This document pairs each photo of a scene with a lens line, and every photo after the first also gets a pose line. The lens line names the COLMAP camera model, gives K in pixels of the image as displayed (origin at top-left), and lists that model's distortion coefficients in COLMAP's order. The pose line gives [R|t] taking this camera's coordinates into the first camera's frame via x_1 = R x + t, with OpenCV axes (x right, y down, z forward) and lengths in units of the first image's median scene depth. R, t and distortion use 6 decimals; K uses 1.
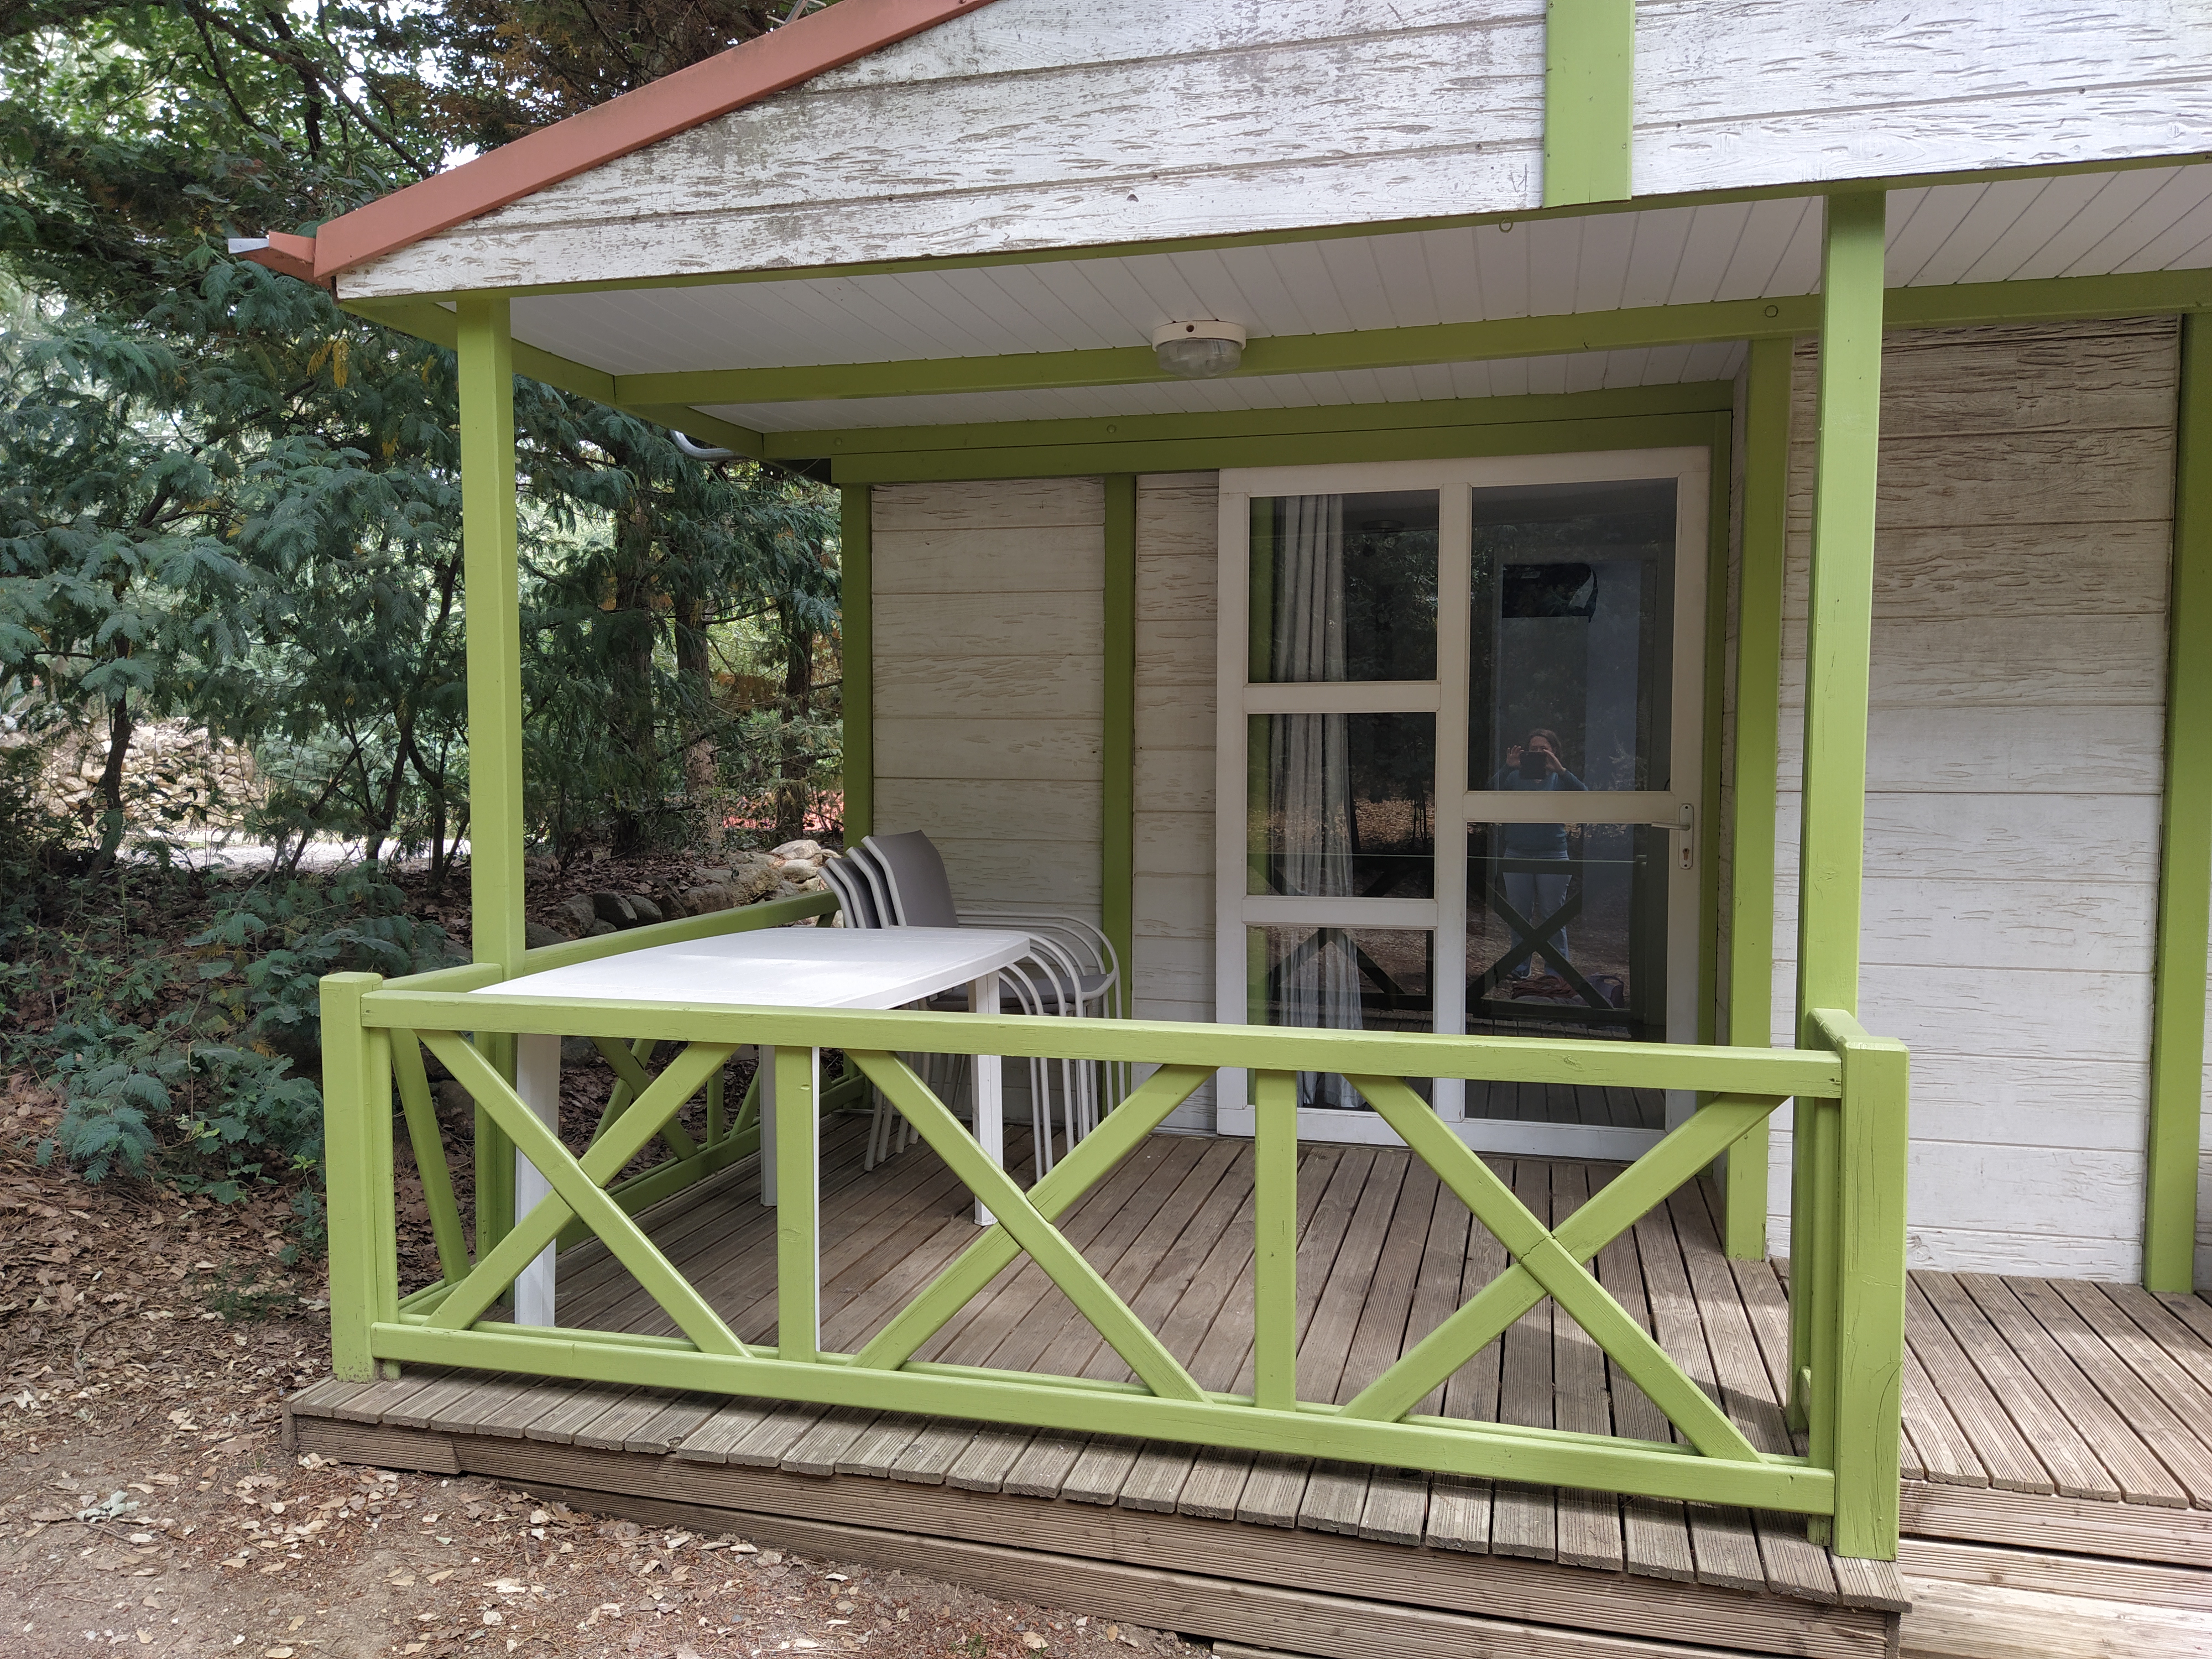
lens RADIAL K [[1679.6, 0, 1093.7], [0, 1679.6, 836.1], [0, 0, 1]] dist [0.055872, -0.056481]
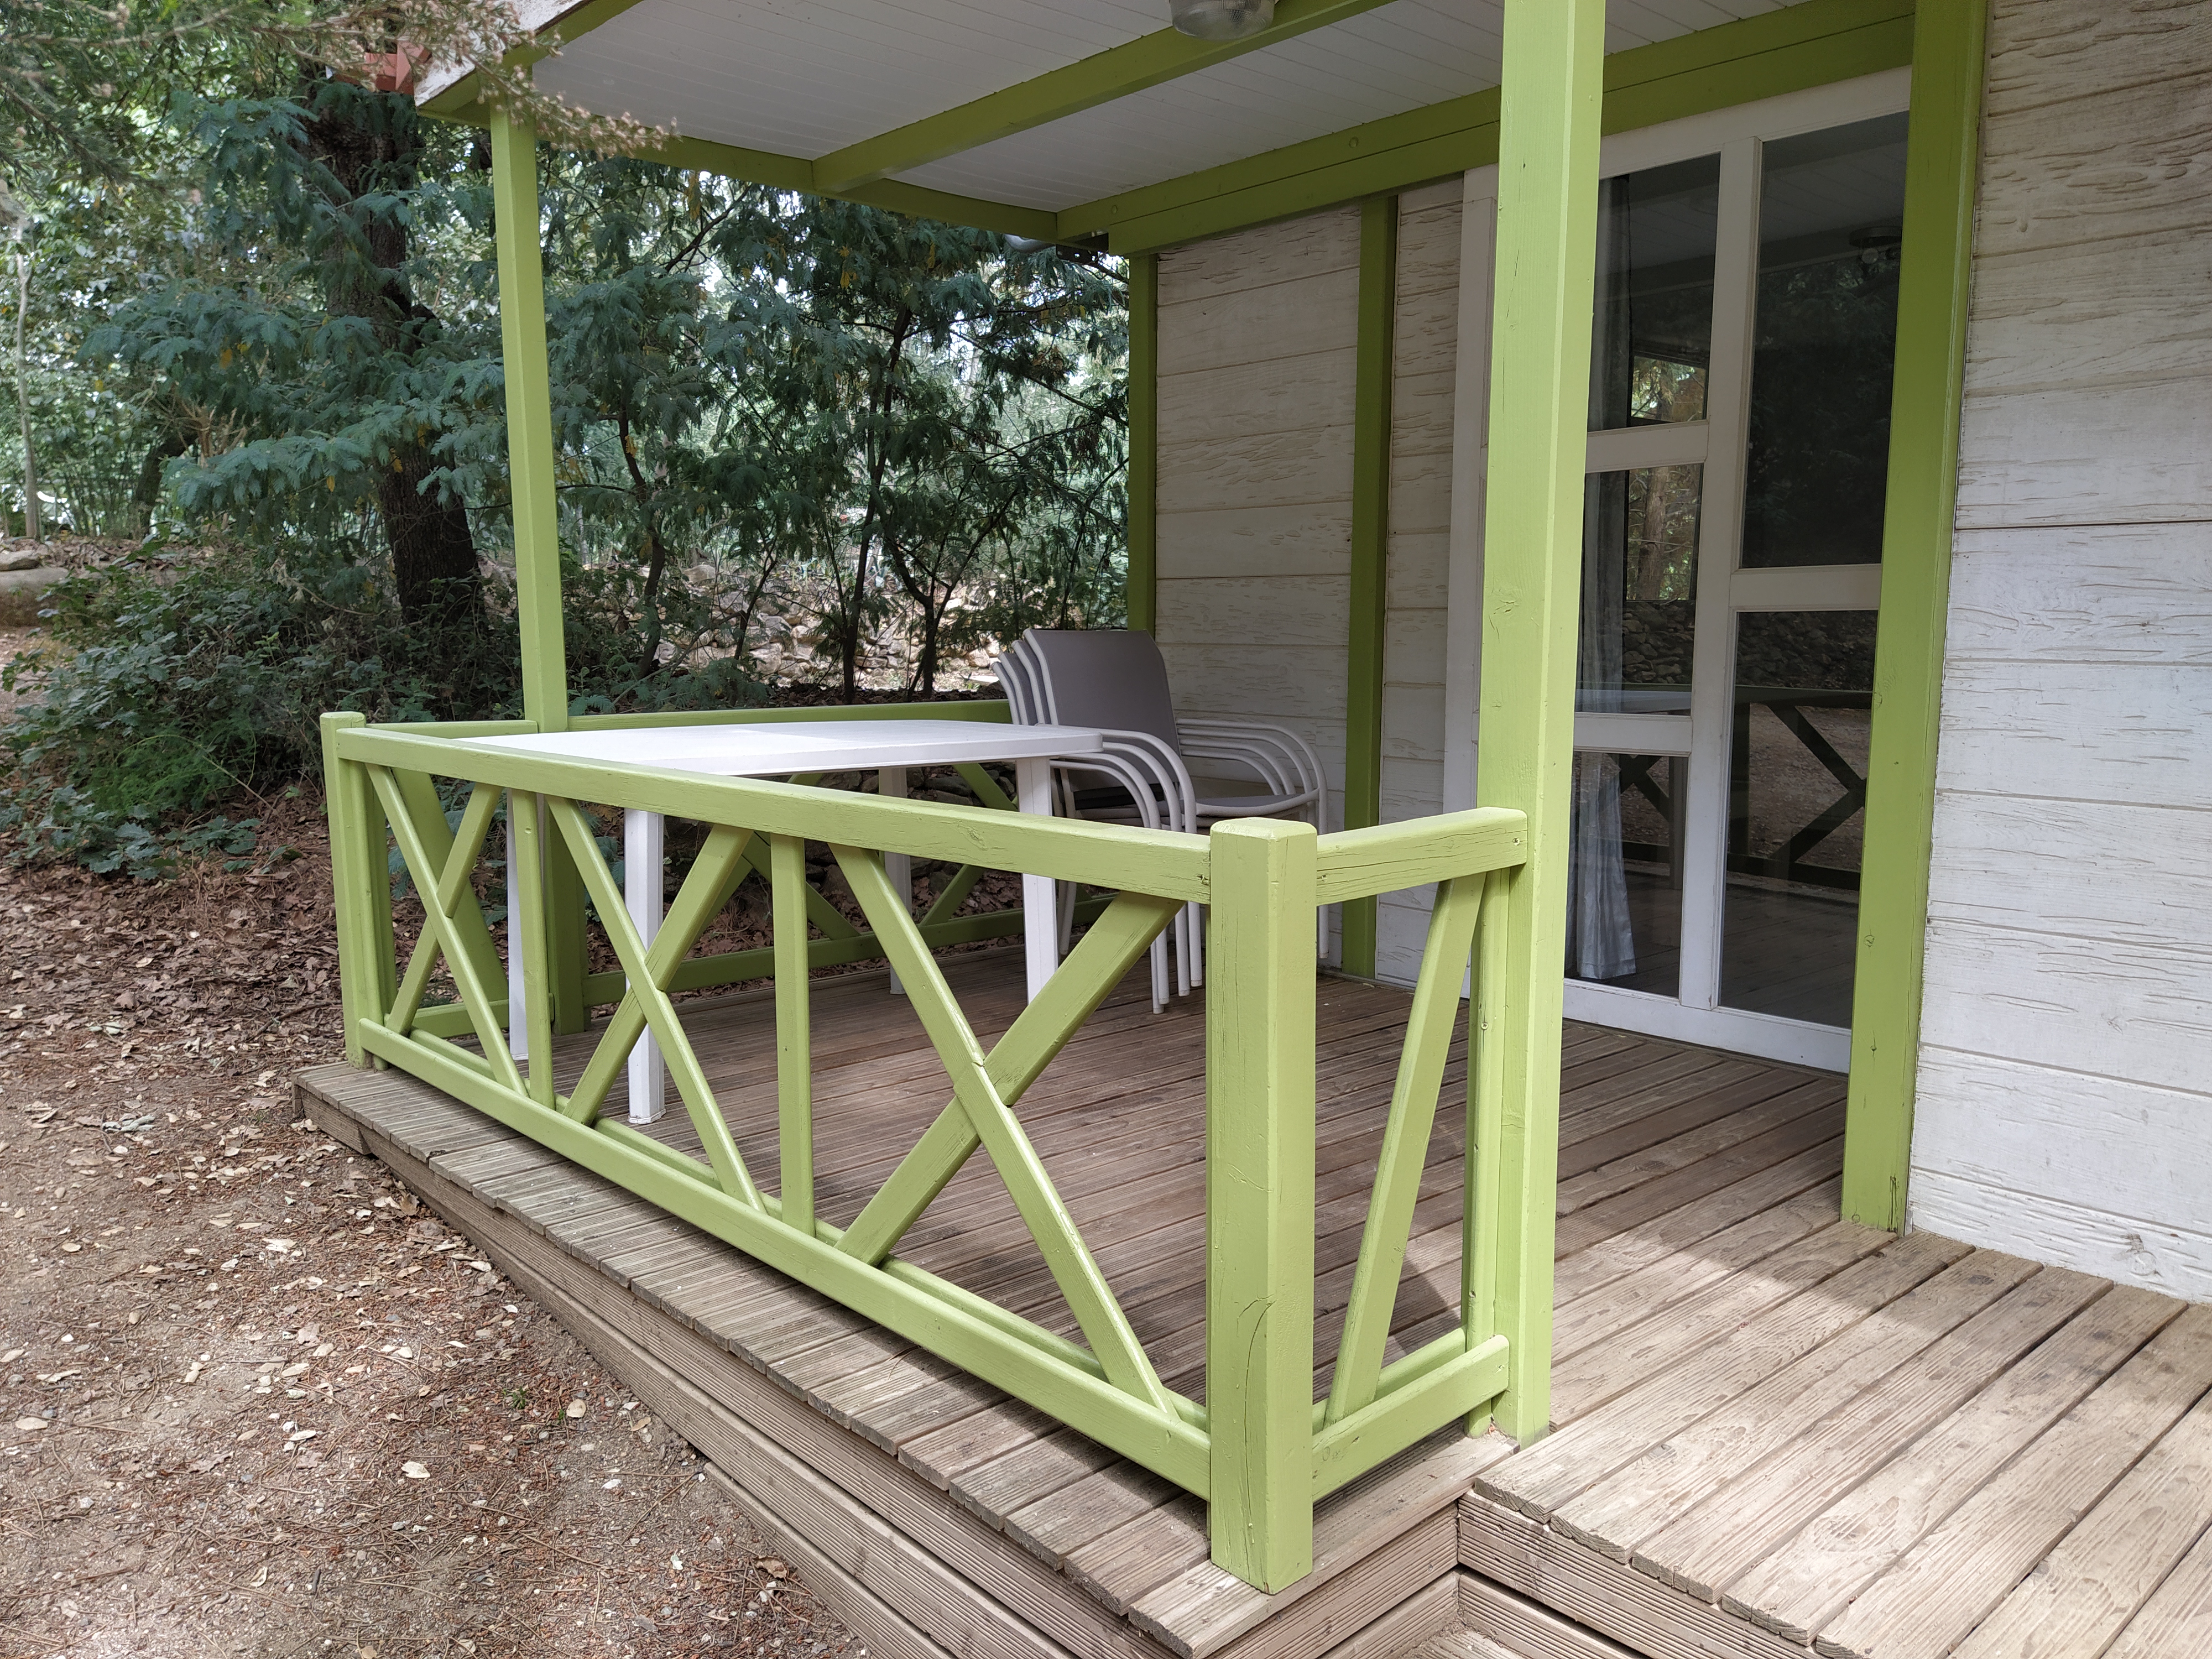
lens RADIAL K [[1679.6, 0, 1093.0], [0, 1679.6, 845.4], [0, 0, 1]] dist [0.055872, -0.056481]
pose [[0.834691, 0.070240, -0.546221, 0.500024], [-0.028770, 0.996040, 0.084119, 0.049310], [0.549967, -0.054499, 0.833407, 0.270097]]
